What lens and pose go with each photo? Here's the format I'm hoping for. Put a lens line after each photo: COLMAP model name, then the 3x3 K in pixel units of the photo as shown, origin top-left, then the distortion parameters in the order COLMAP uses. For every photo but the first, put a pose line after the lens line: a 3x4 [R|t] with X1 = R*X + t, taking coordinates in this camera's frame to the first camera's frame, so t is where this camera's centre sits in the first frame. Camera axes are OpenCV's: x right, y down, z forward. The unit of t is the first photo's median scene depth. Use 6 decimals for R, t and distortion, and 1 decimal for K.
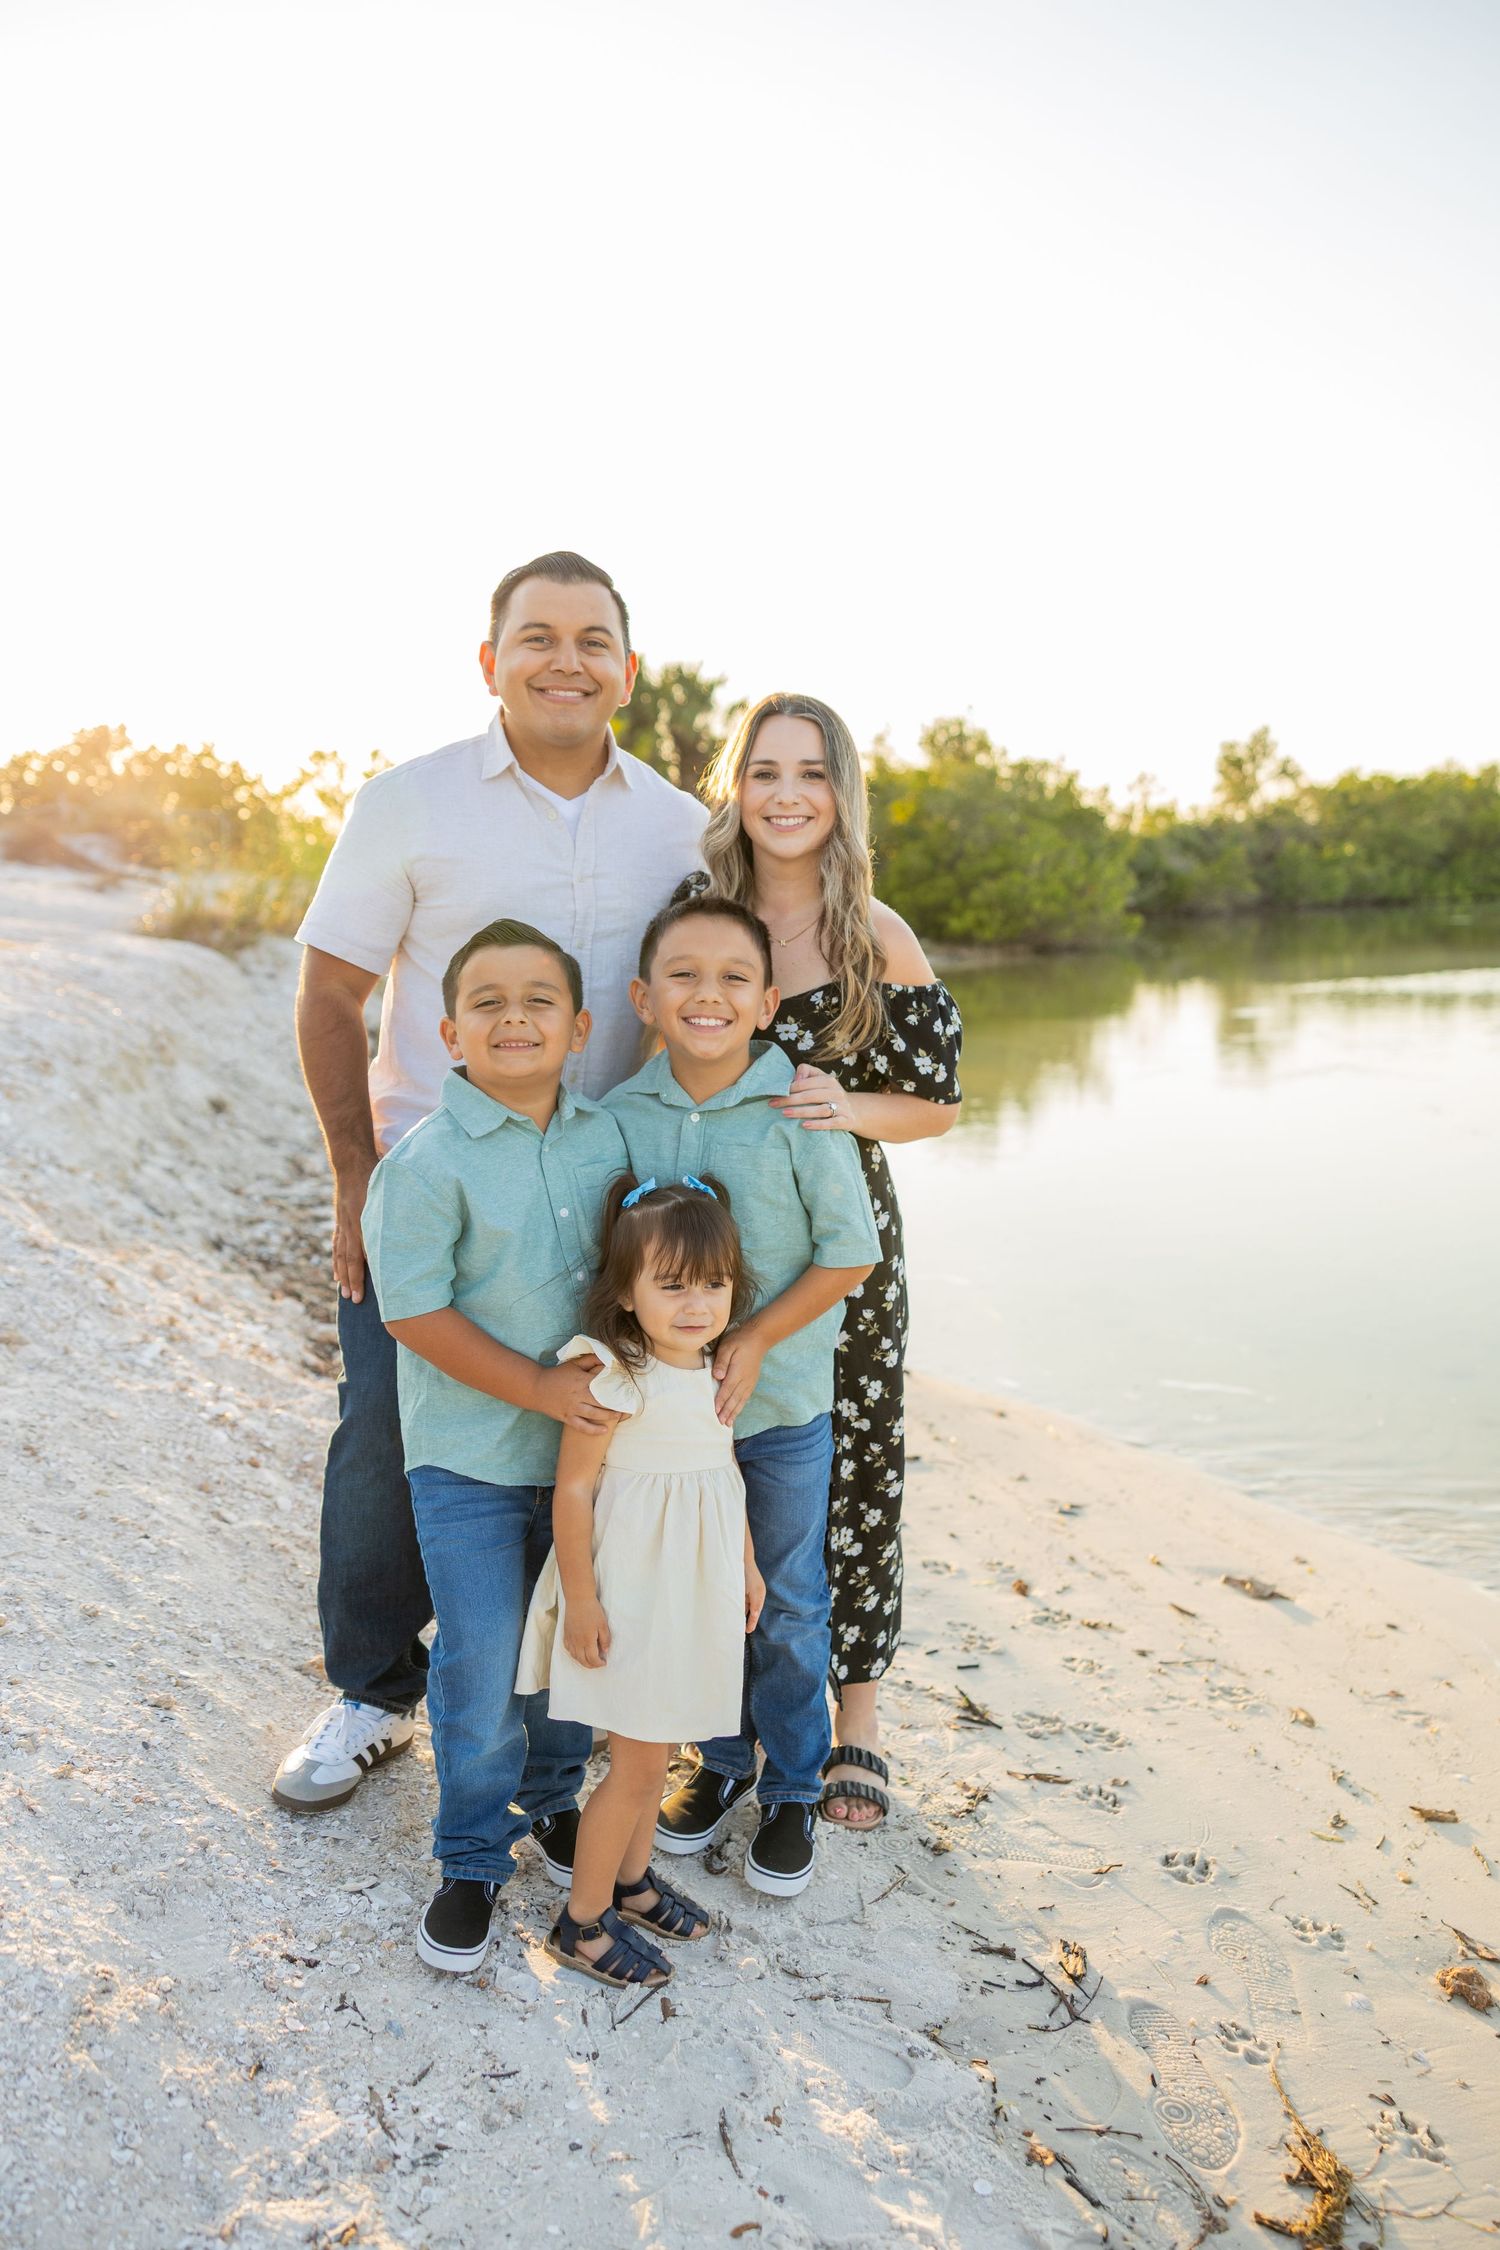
lens RADIAL K [[1743.7, 0, 738.3], [0, 1743.7, 1131.5], [0, 0, 1]] dist [0.012333, 0.000100]
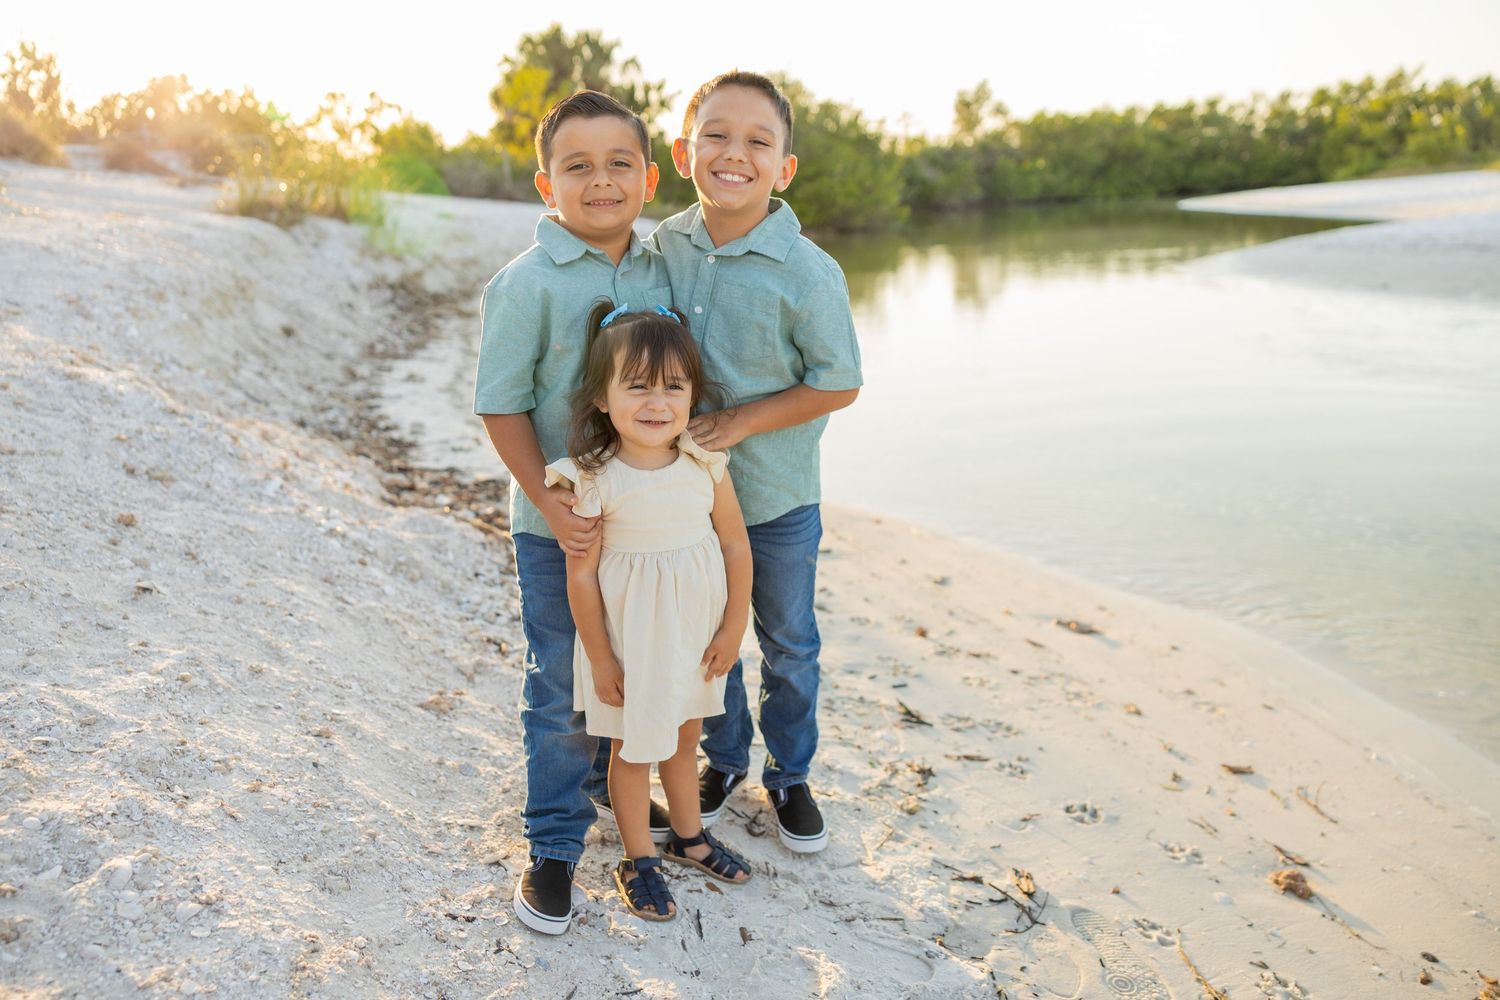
lens RADIAL K [[1162.5, 0, 741.5], [0, 1162.5, 504.8], [0, 0, 1]] dist [0.012333, 0.000100]
pose [[0.995904, -0.030548, 0.085099, -0.077379], [0.019827, 0.992074, 0.124084, 0.050681], [-0.088215, -0.121889, 0.988616, 0.123200]]
